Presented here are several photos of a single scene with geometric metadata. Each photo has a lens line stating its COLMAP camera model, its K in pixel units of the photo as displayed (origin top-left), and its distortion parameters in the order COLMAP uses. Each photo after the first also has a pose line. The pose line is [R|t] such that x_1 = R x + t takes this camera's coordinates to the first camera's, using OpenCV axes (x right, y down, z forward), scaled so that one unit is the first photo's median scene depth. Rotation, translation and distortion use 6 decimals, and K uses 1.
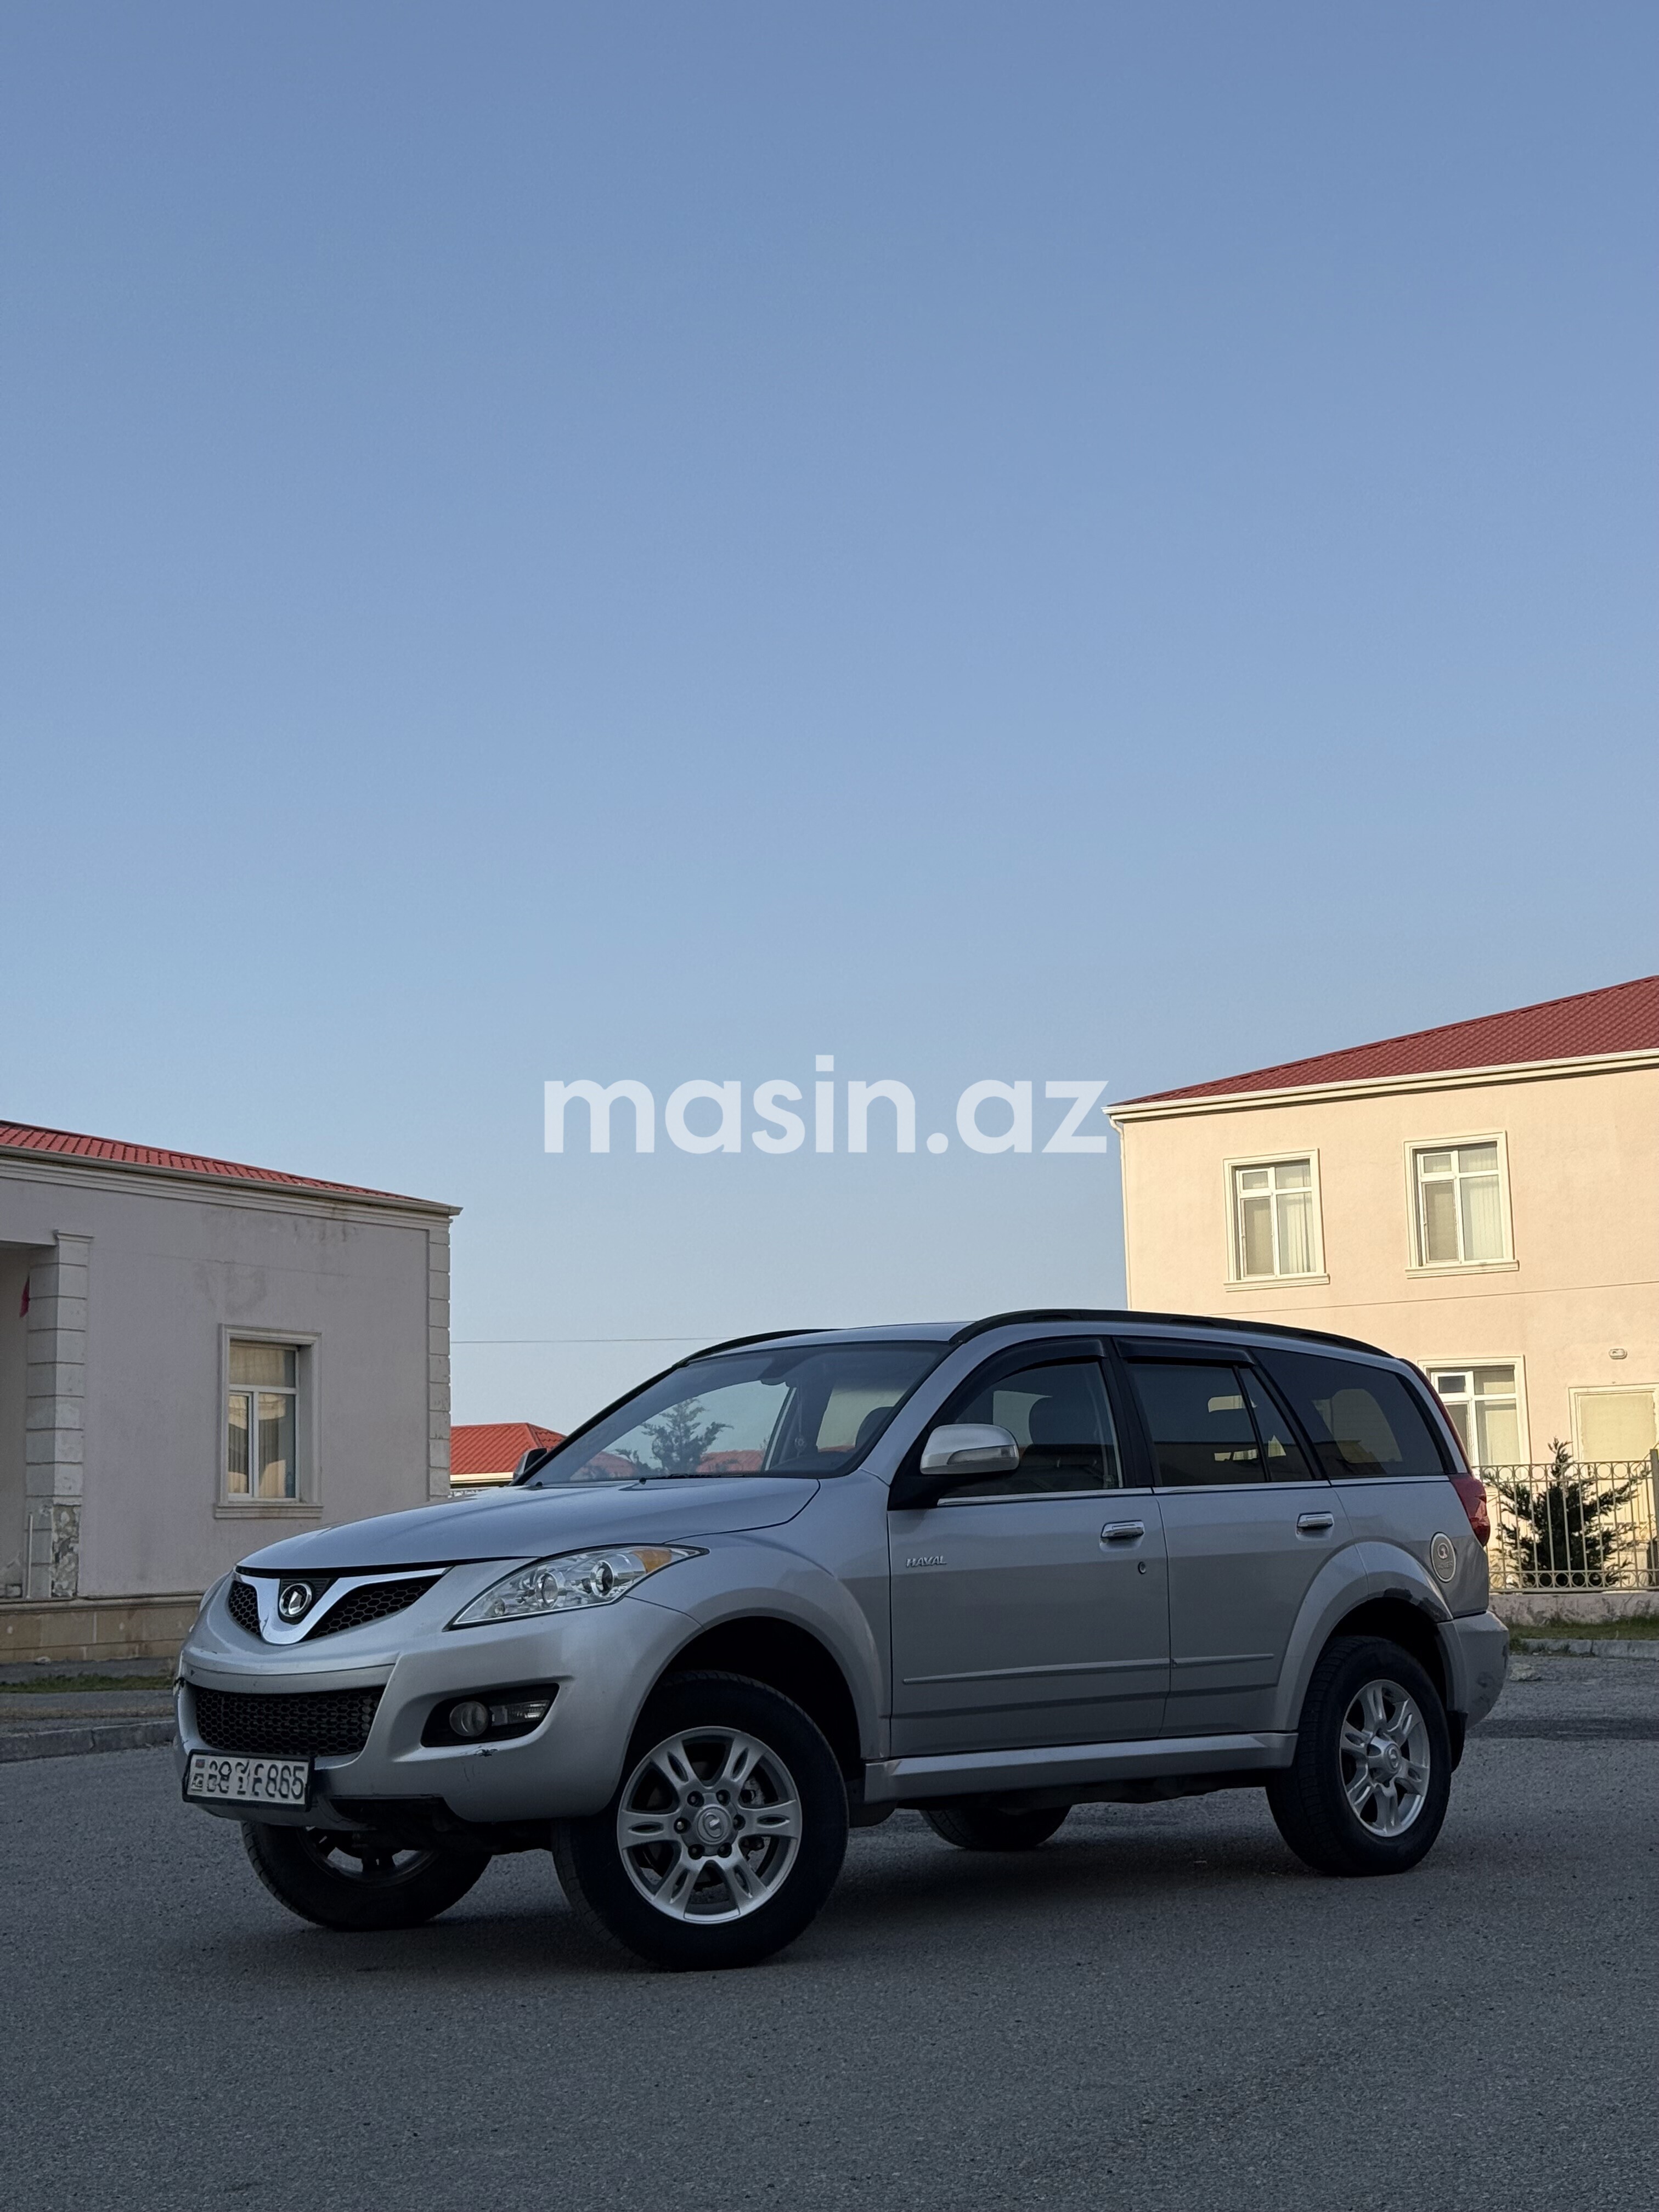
lens RADIAL K [[3036.0, 0, 829.5], [0, 3036.0, 1106.0], [0, 0, 1]] dist [0.122052, 0.013599]
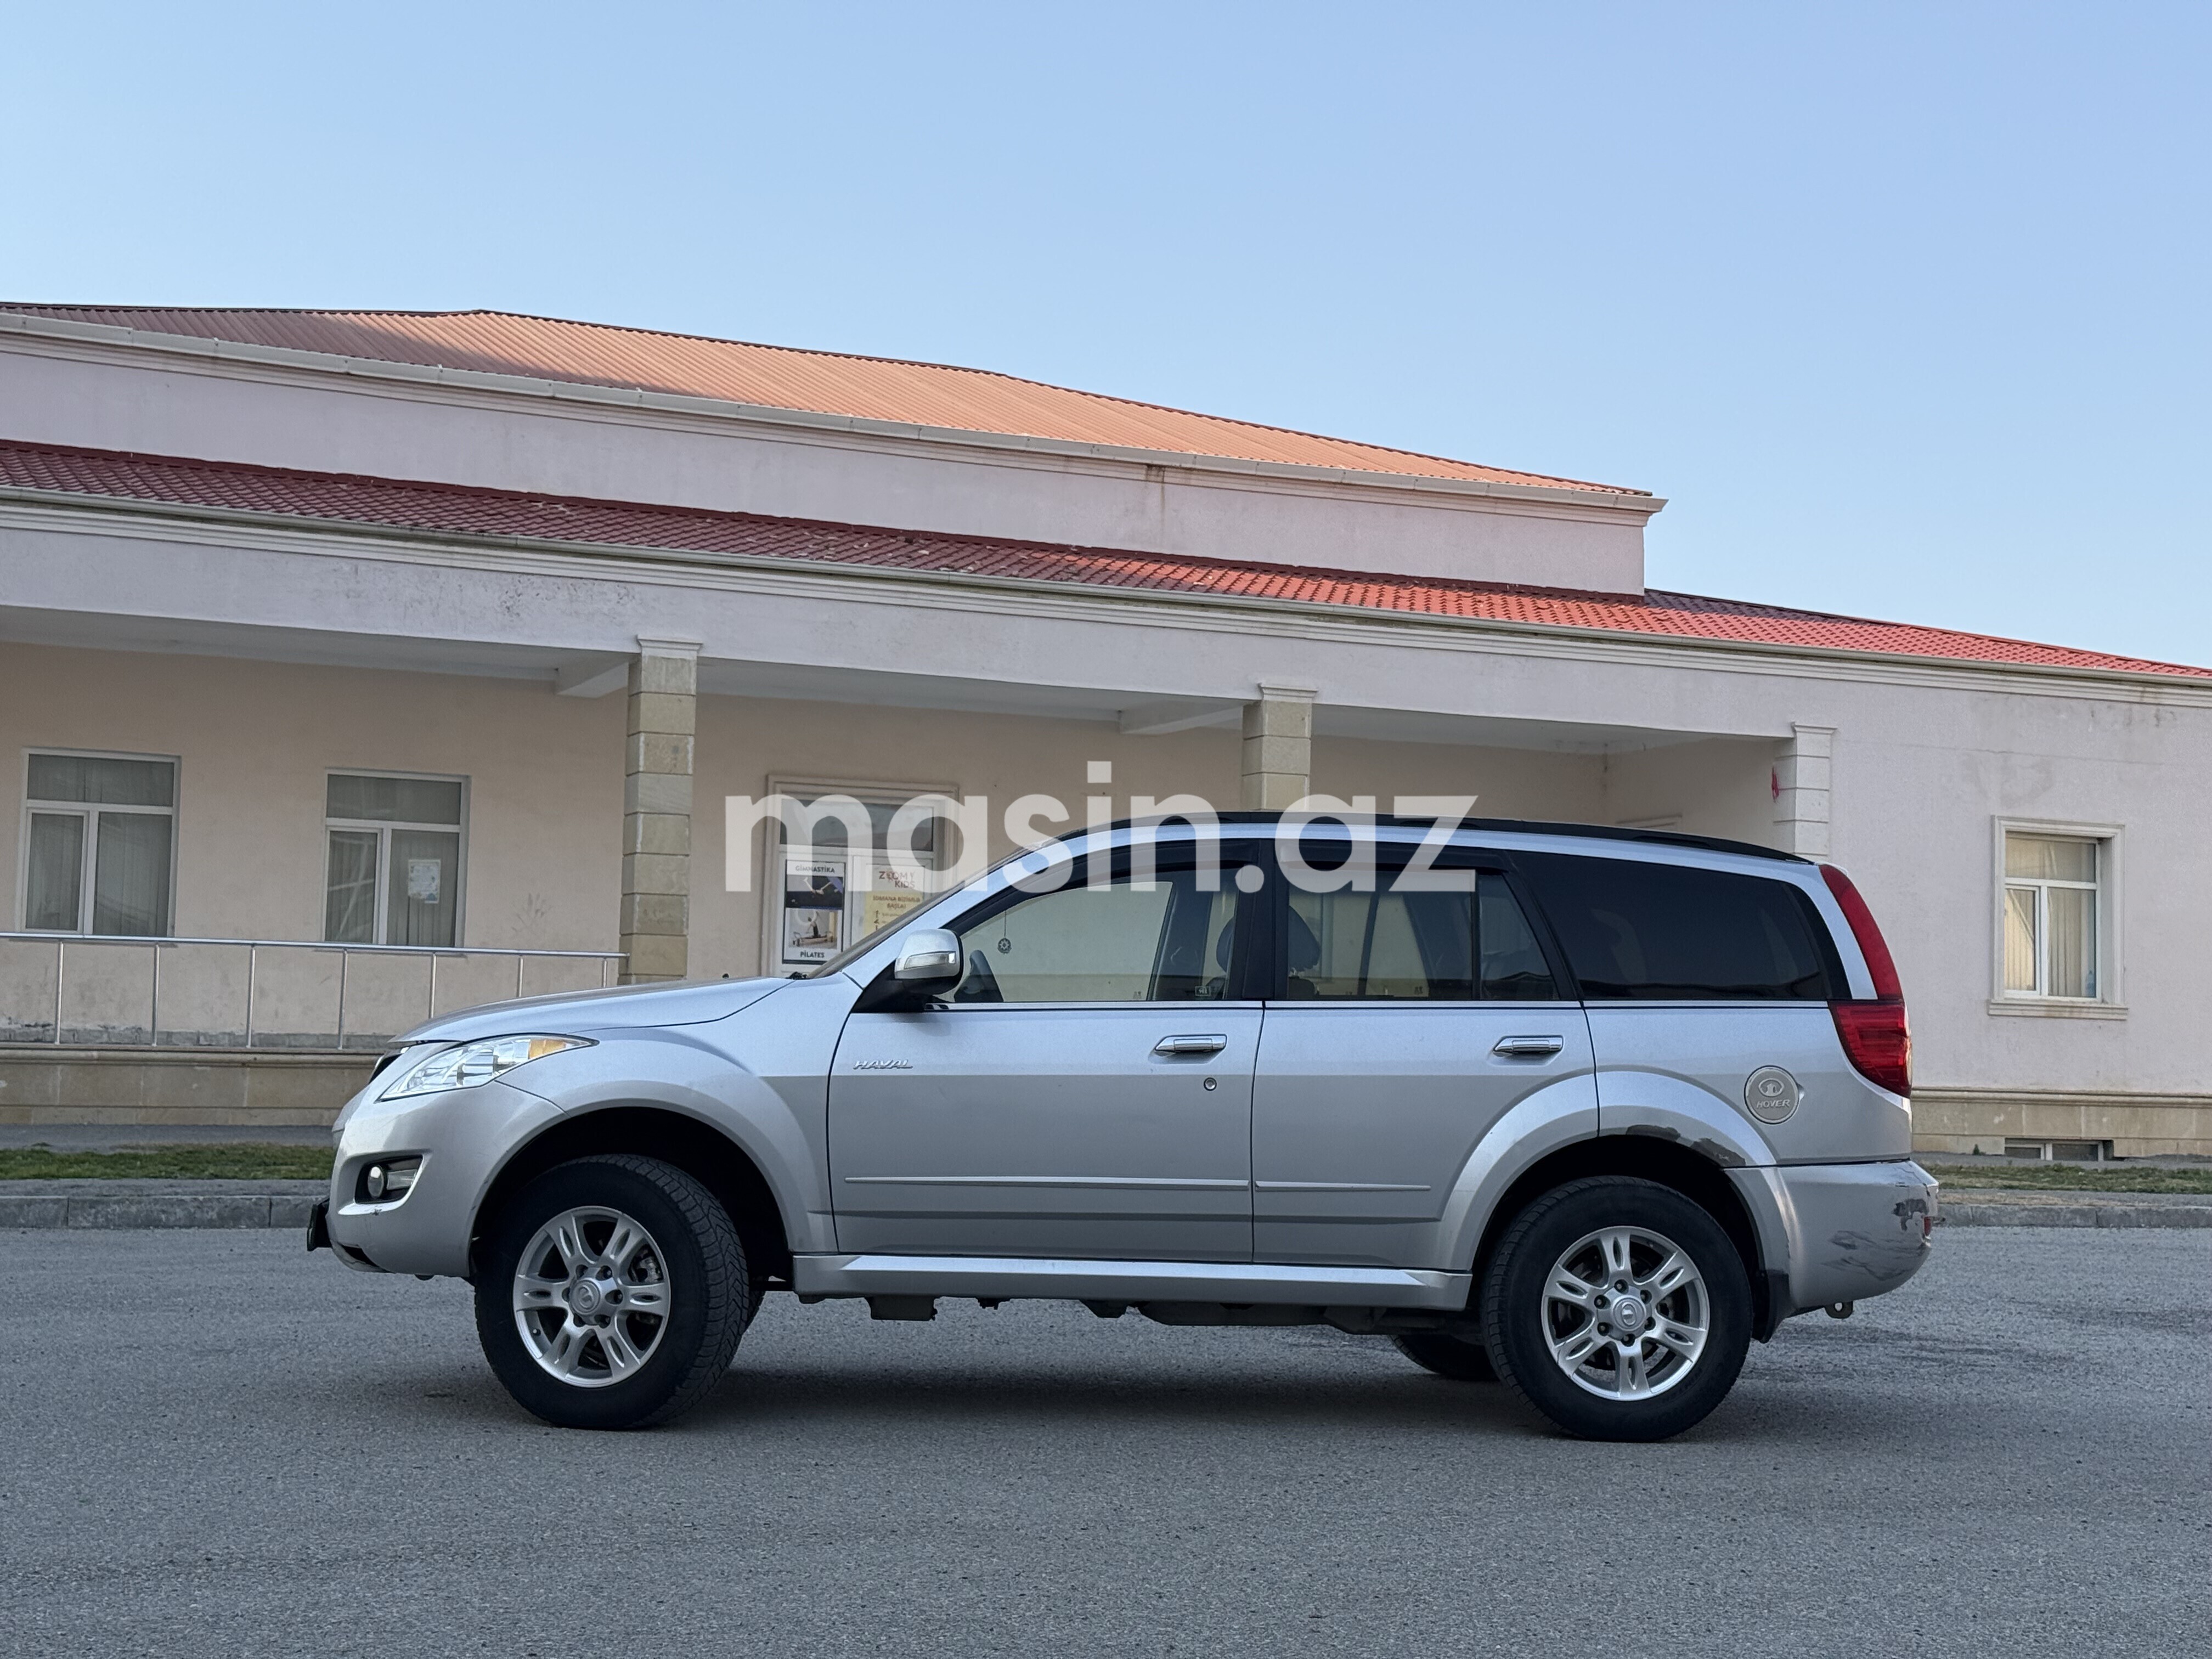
lens RADIAL K [[3036.0, 0, 1106.0], [0, 3036.0, 829.5], [0, 0, 1]] dist [0.122052, 0.013599]
pose [[0.795898, 0.000941, -0.605430, 0.615647], [0.045539, 0.997073, 0.061415, 0.012654], [0.603716, -0.076451, 0.793525, 0.226389]]
